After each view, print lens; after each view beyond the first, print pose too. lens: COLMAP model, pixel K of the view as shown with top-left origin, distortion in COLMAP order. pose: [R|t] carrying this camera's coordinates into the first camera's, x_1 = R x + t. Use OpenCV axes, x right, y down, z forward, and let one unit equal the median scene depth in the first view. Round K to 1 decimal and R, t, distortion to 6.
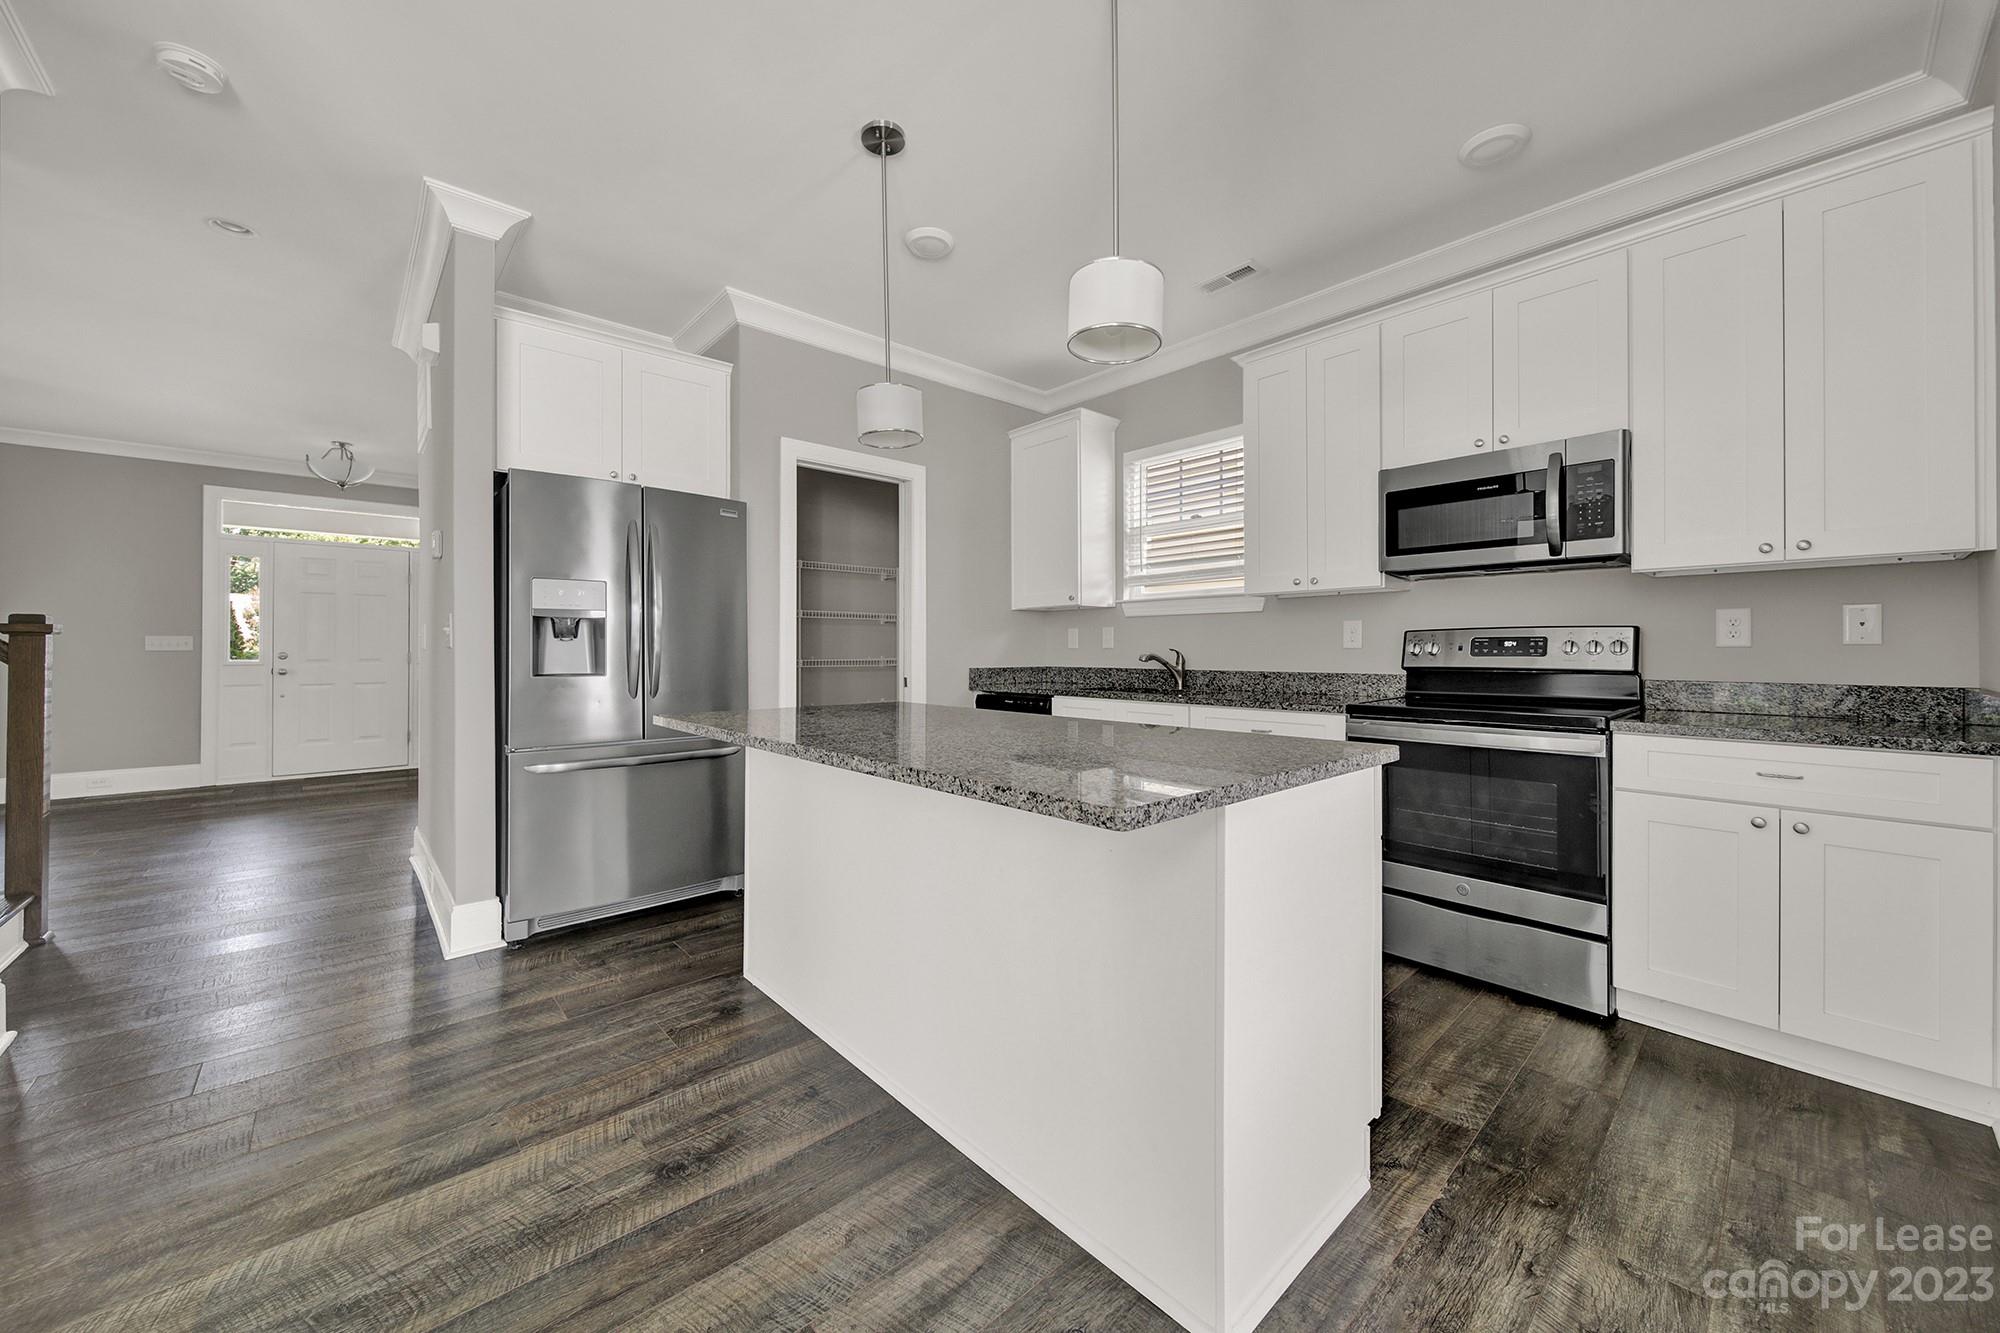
lens RADIAL K [[730.5, 0, 1008.7], [0, 730.5, 649.6], [0, 0, 1]] dist [-0.002271, -0.000112]
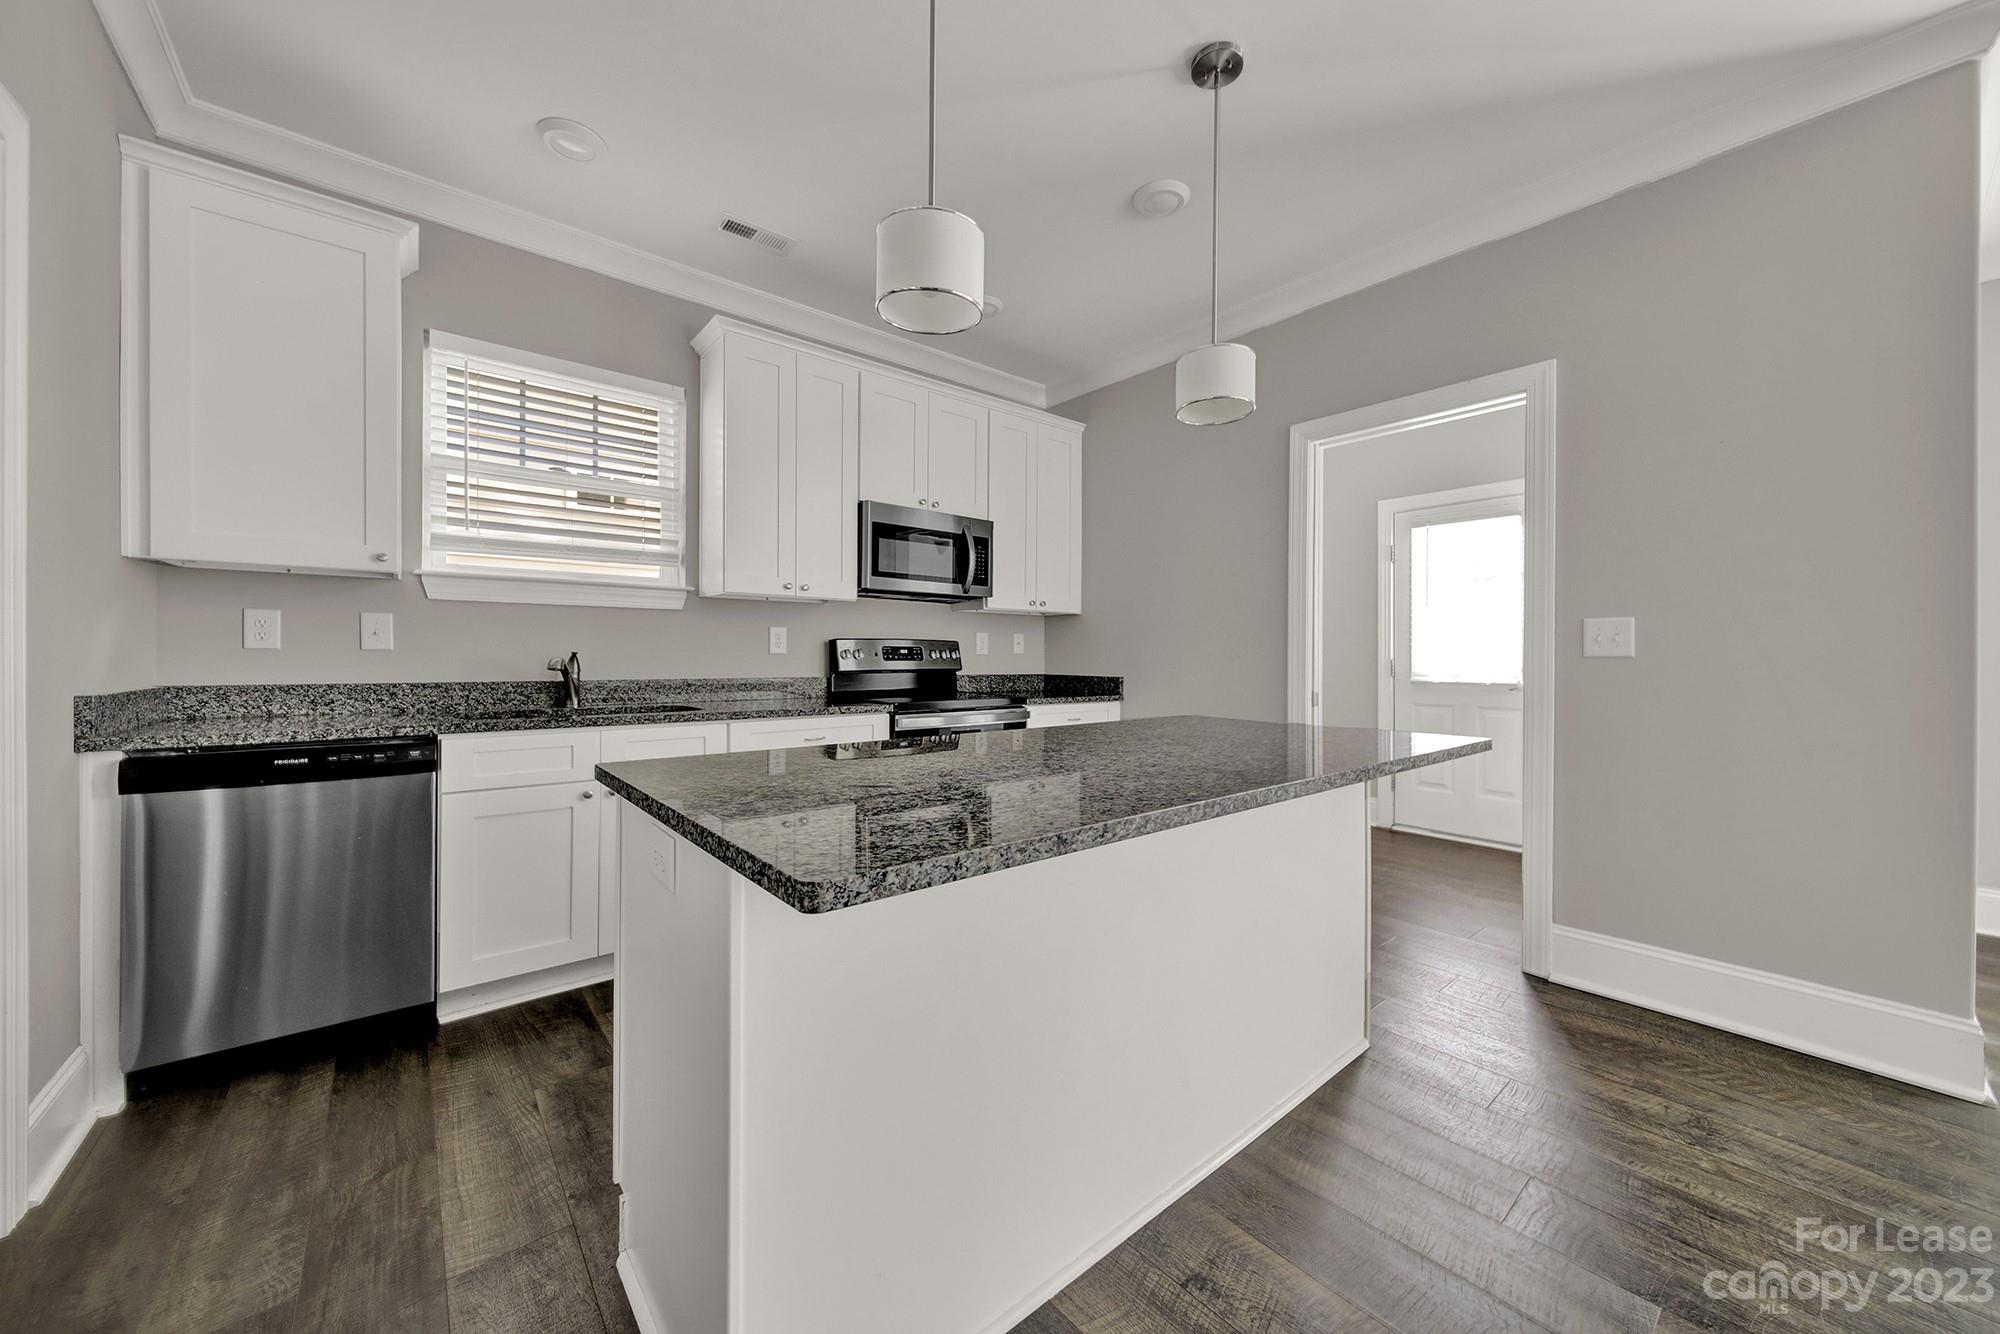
lens RADIAL K [[715.9, 0, 1000.3], [0, 715.9, 661.9], [0, 0, 1]] dist [0.000631, -0.000008]
pose [[0.050201, -0.006772, 0.998716, -0.518447], [-0.007126, 0.999949, 0.007138, 0.000316], [-0.998714, -0.007475, 0.050150, 0.619361]]
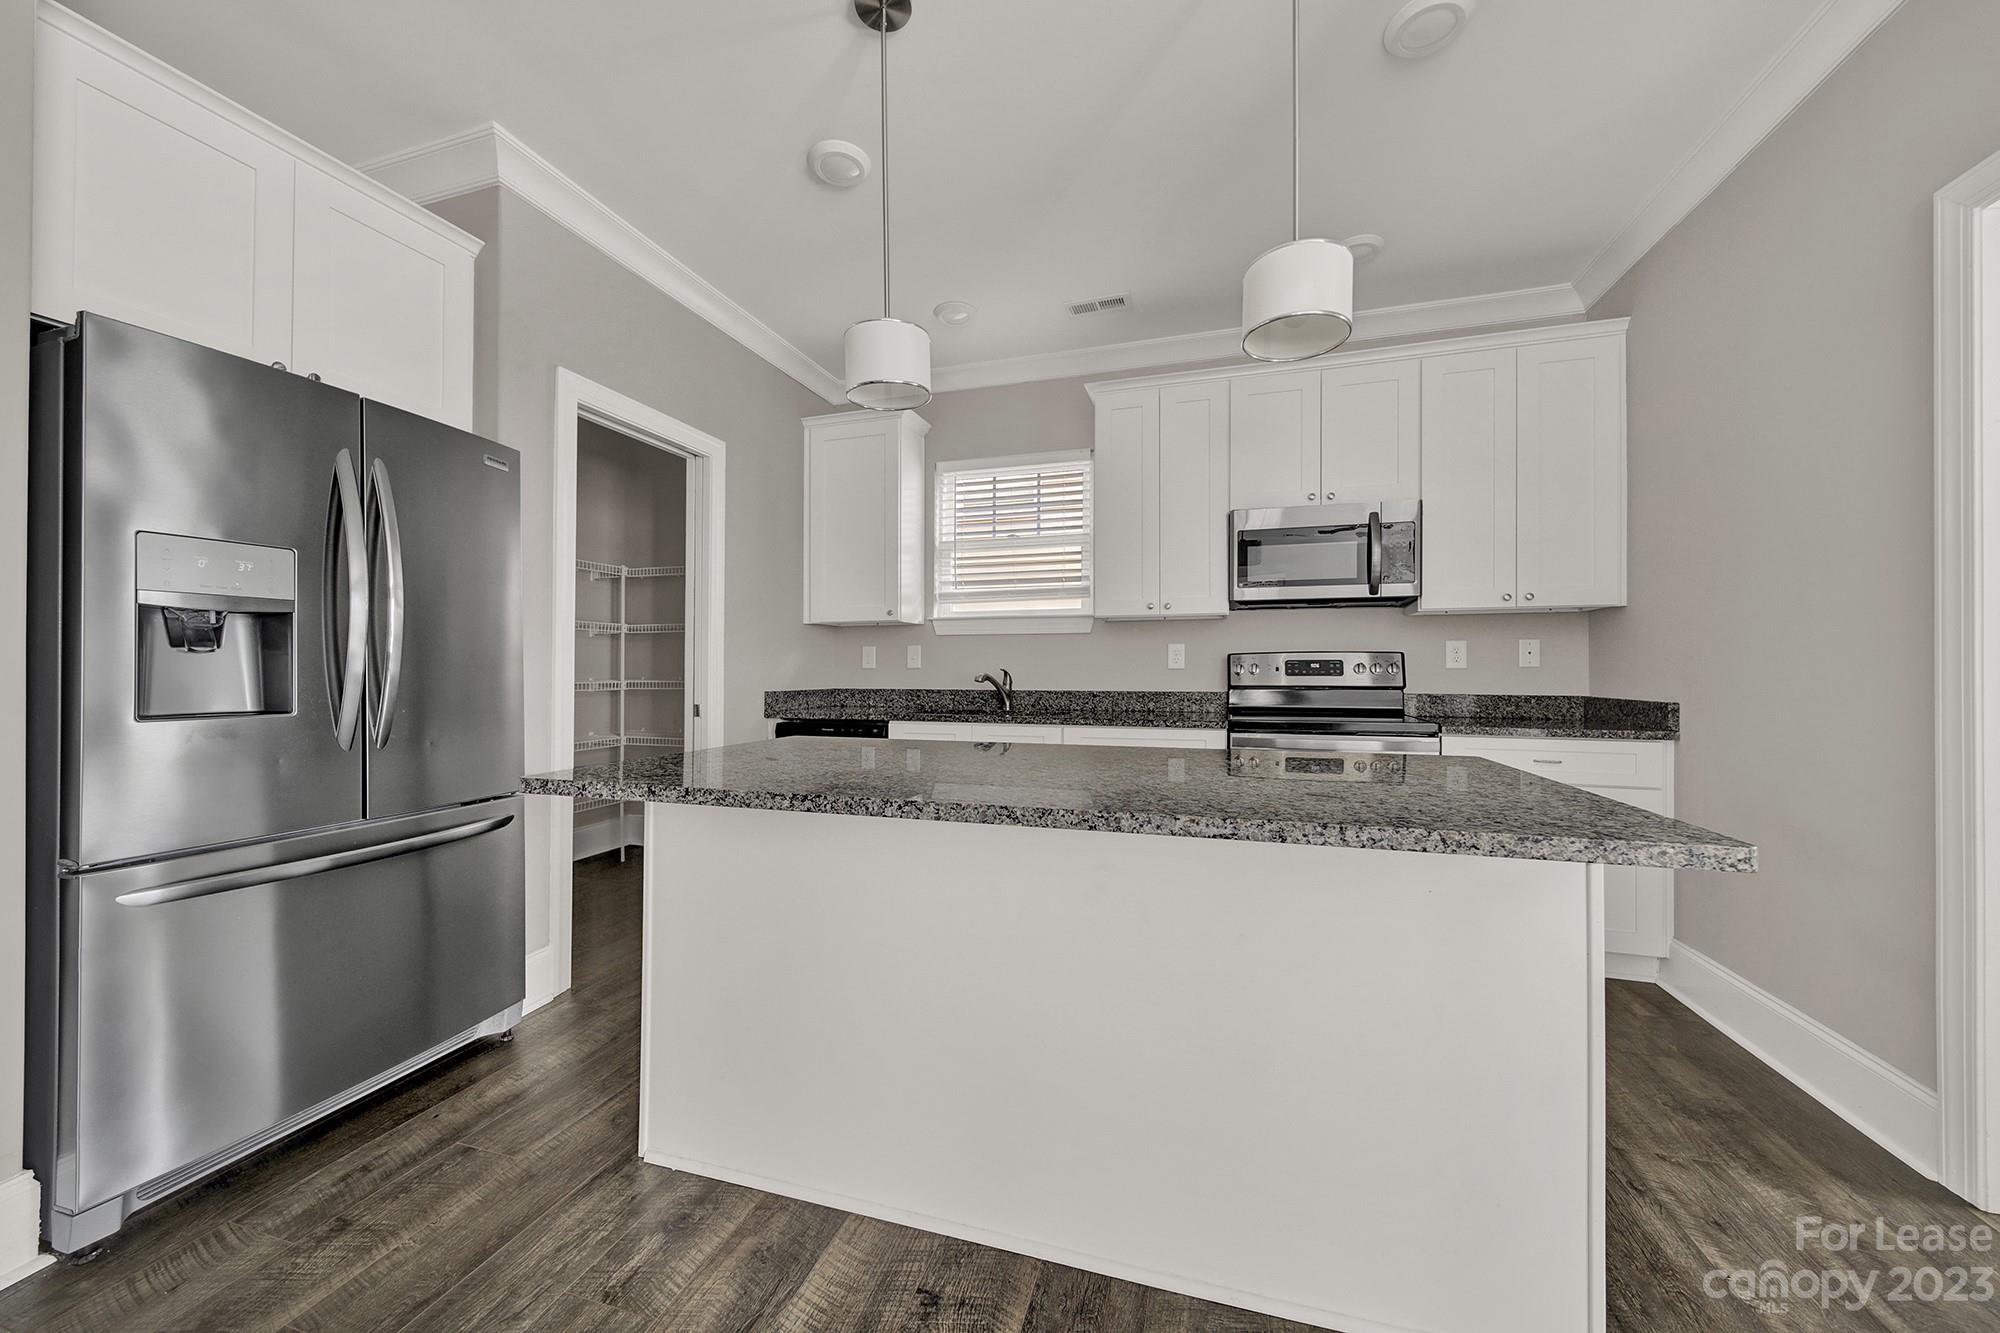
lens RADIAL K [[719.8, 0, 1001.8], [0, 719.8, 664.7], [0, 0, 1]] dist [0.000481, -0.000060]
pose [[0.861143, 0.005195, 0.508337, -0.302254], [-0.001767, 0.999972, -0.007227, 0.000224], [-0.508360, 0.005325, 0.861128, 0.193936]]
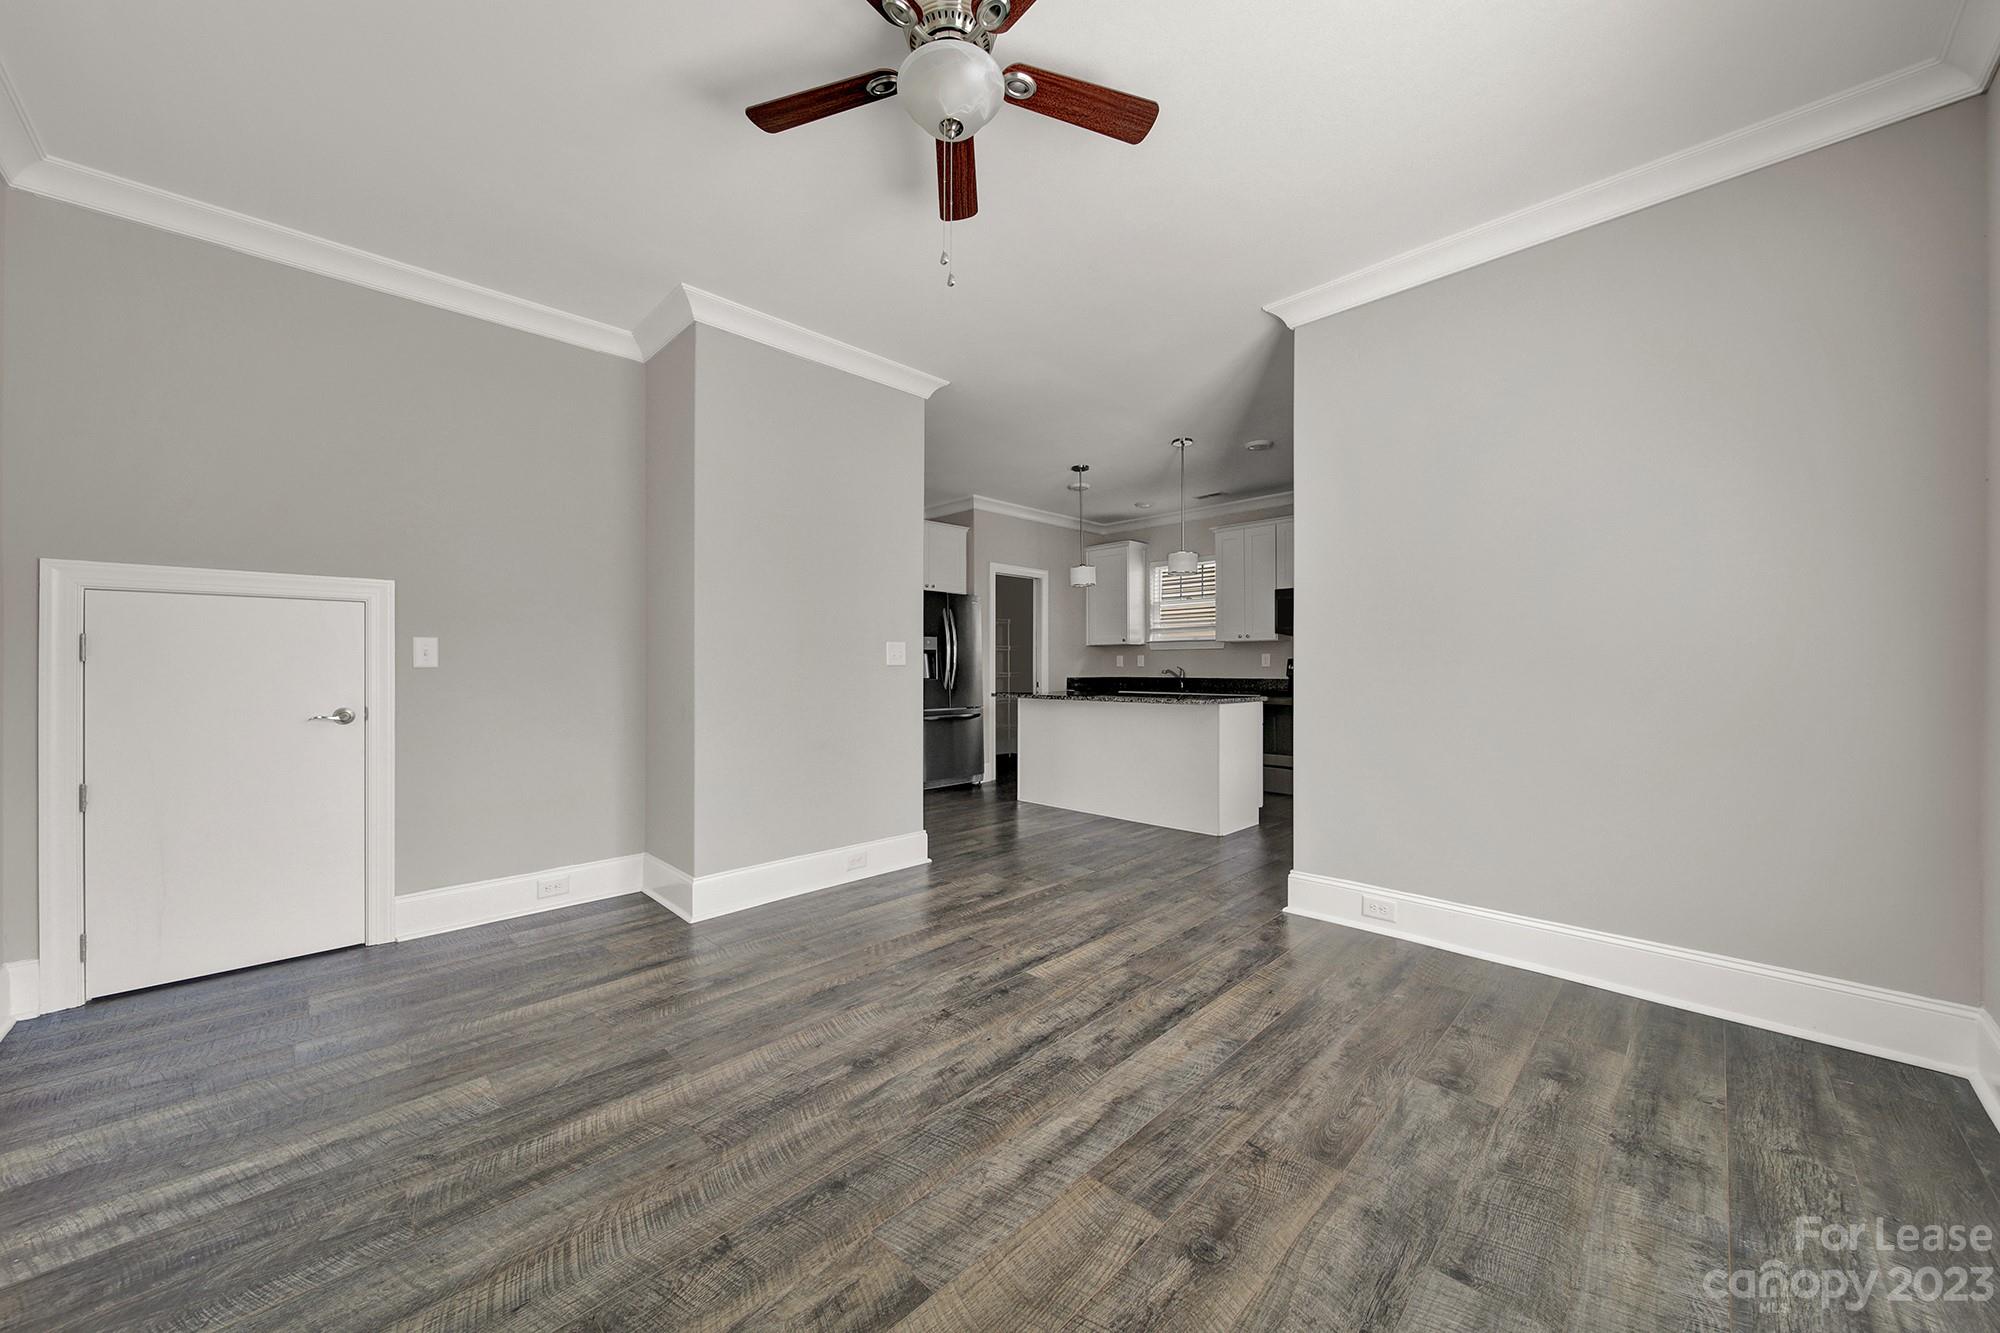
lens RADIAL K [[719.8, 0, 1001.8], [0, 719.8, 664.7], [0, 0, 1]] dist [0.000481, -0.000060]
pose [[0.998939, -0.000544, 0.046060, -0.382943], [0.000621, 0.999998, -0.001664, -0.004777], [-0.046059, 0.001691, 0.998937, -1.026266]]
